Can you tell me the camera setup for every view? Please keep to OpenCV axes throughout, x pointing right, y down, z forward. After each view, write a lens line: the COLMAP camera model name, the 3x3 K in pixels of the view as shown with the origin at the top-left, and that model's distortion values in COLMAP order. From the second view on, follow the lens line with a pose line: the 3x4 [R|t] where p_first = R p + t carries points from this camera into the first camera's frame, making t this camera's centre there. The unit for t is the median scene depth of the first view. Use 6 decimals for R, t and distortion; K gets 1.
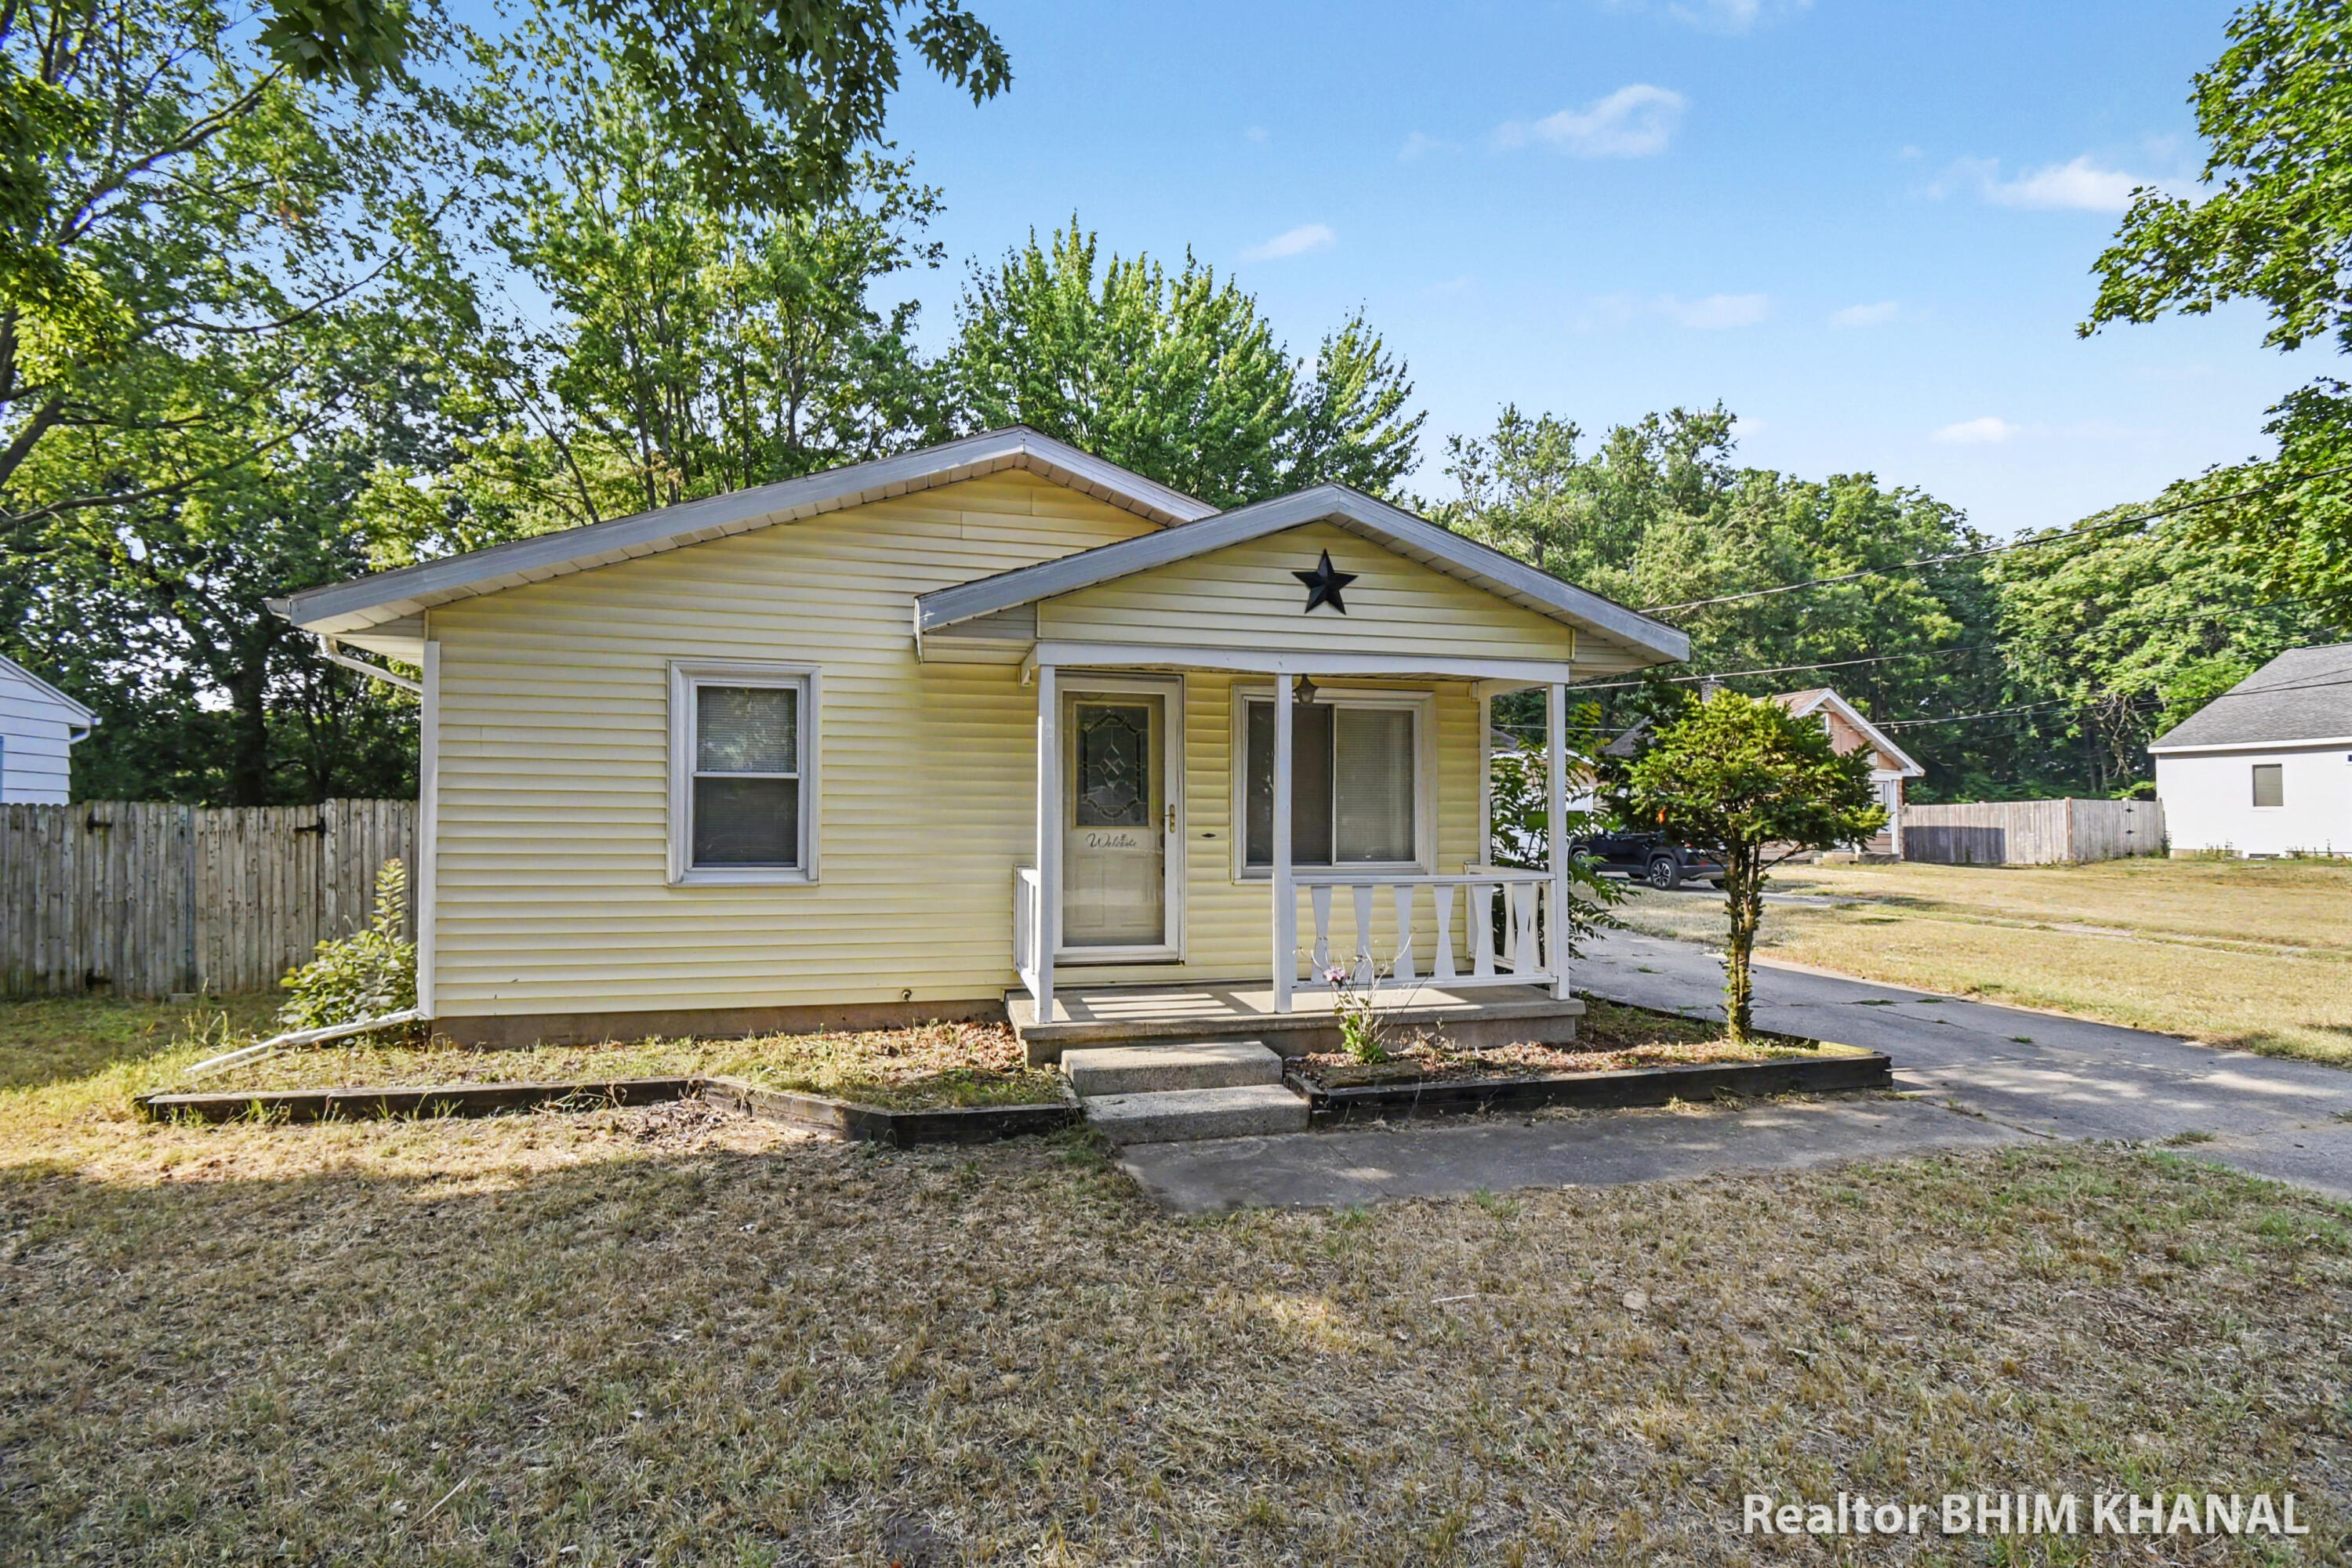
lens RADIAL K [[1031.0, 0, 1165.3], [0, 1031.0, 788.1], [0, 0, 1]] dist [0.030146, -0.026872]
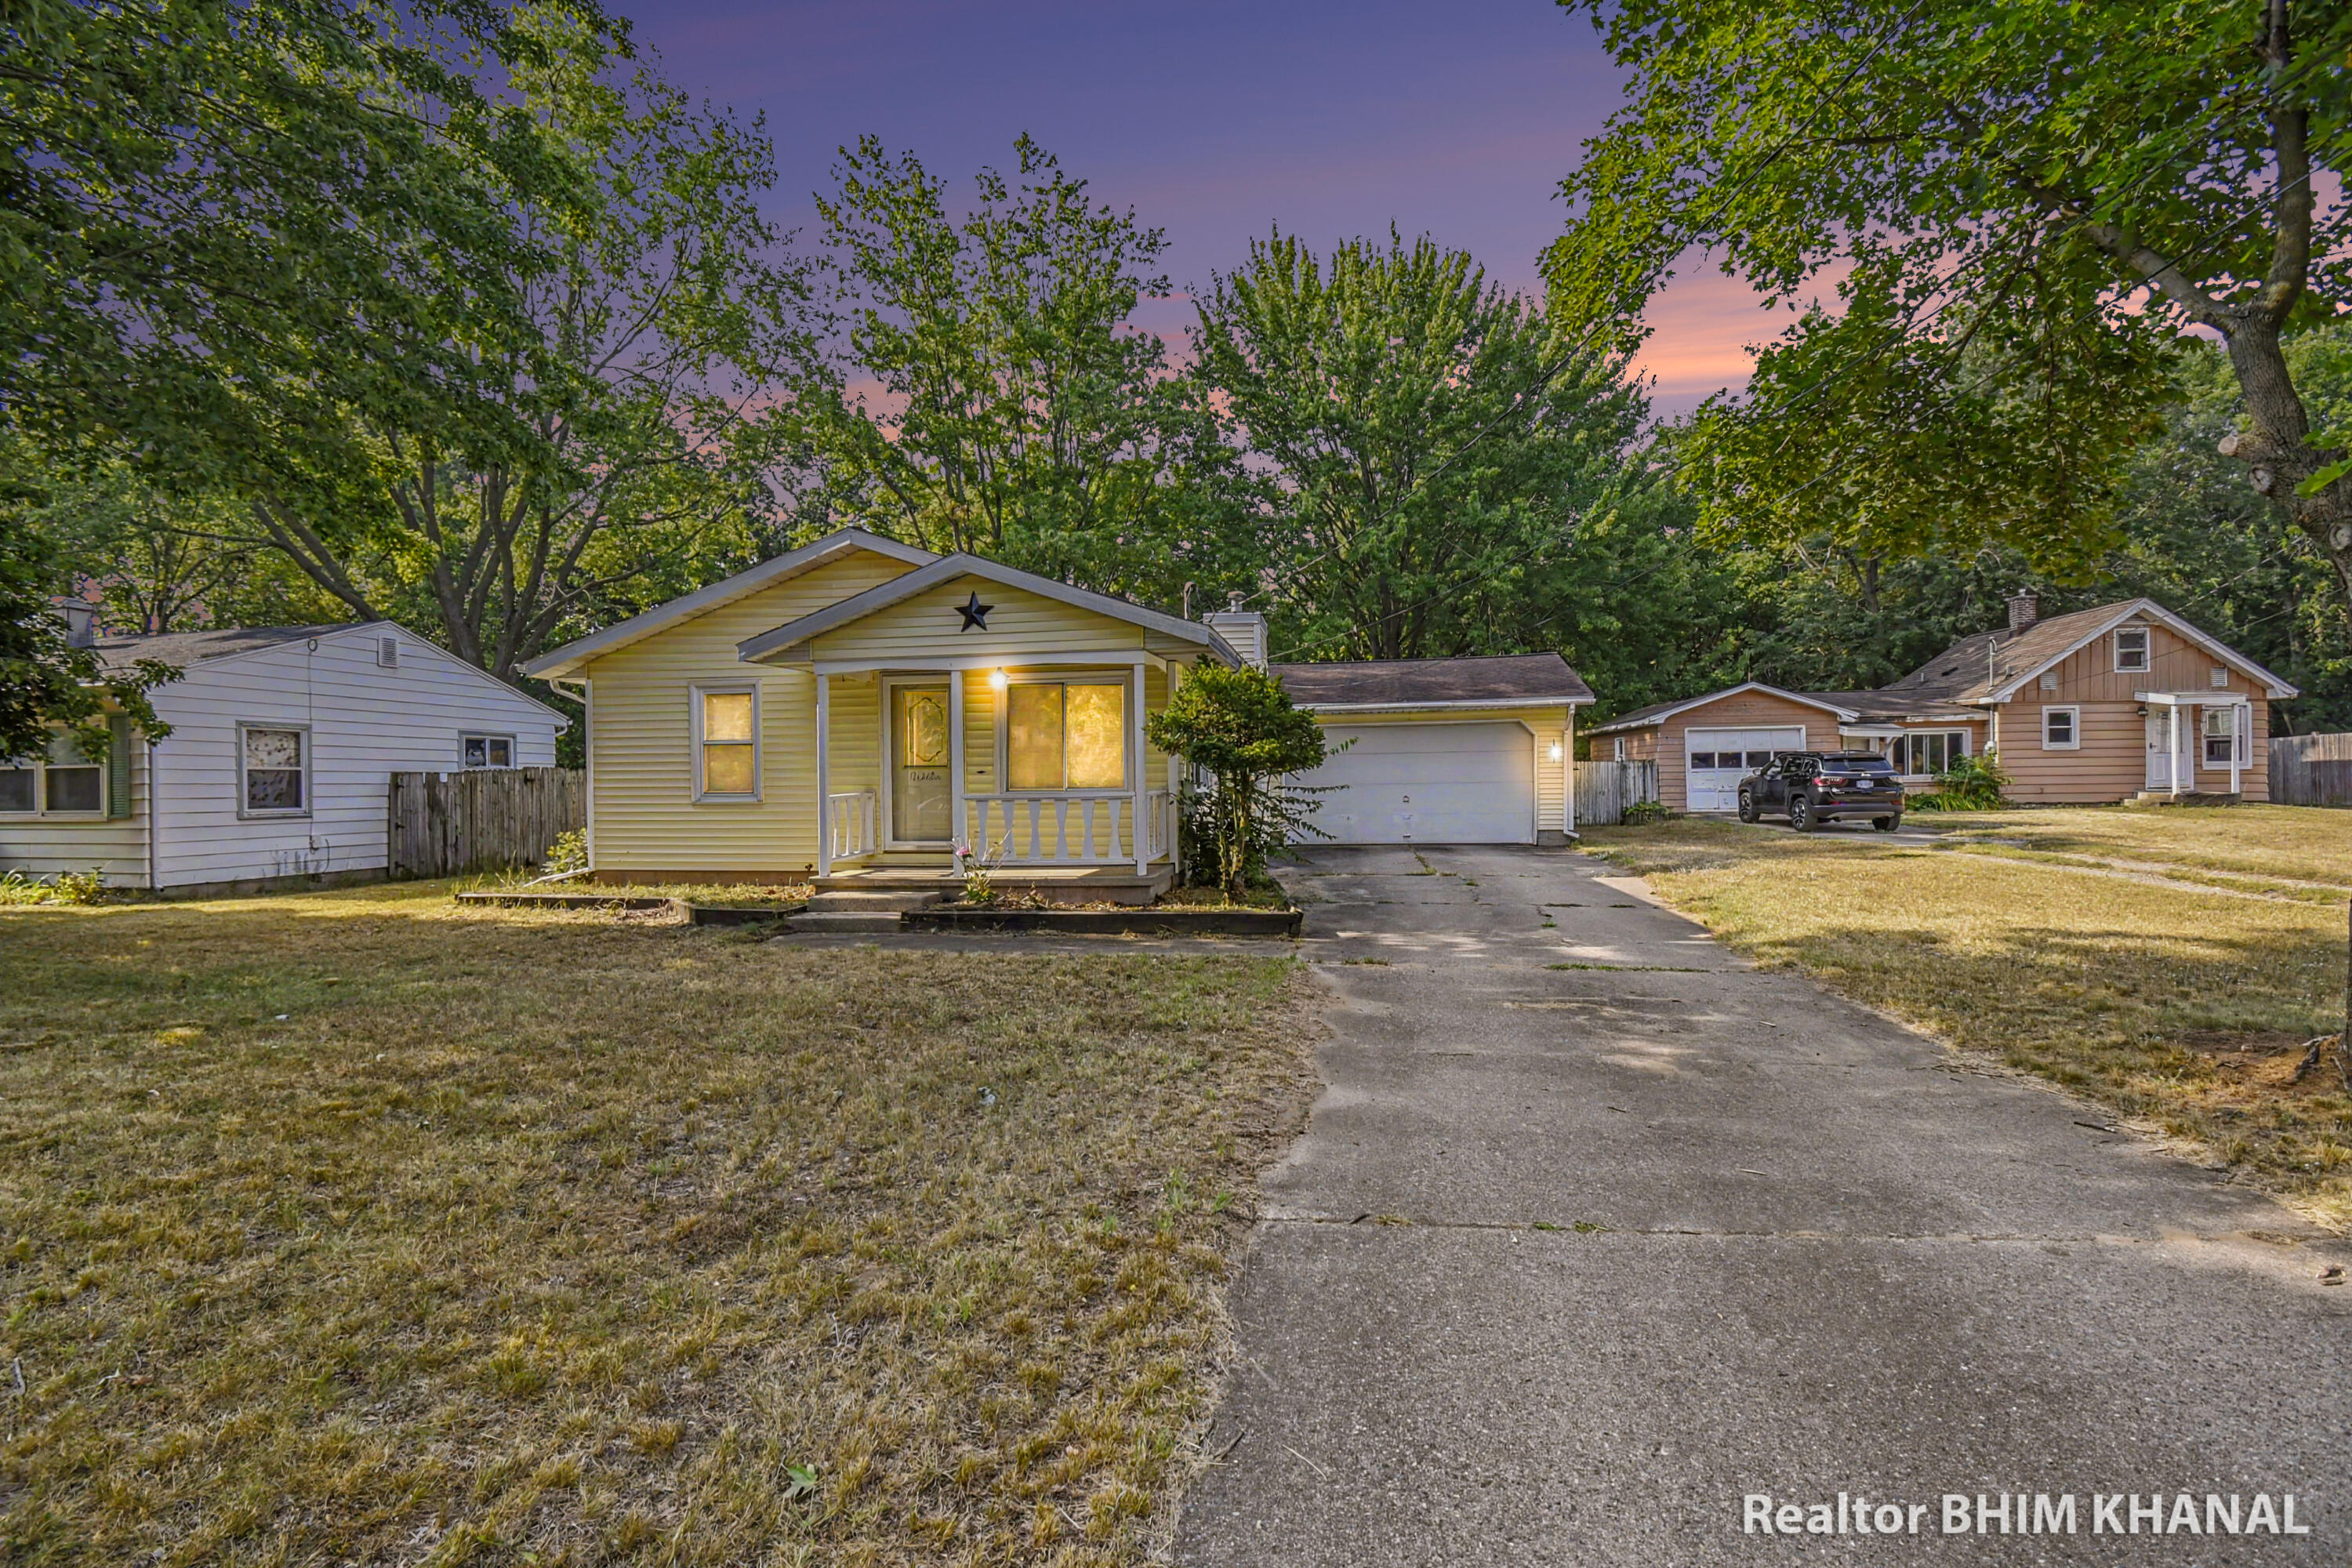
lens RADIAL K [[1031.0, 0, 1165.3], [0, 1031.0, 788.1], [0, 0, 1]] dist [0.030146, -0.026872]
pose [[0.917784, -0.014164, -0.396827, 1.031048], [0.029059, 0.999080, 0.031547, 0.032027], [0.396015, -0.040485, 0.917351, -0.359066]]
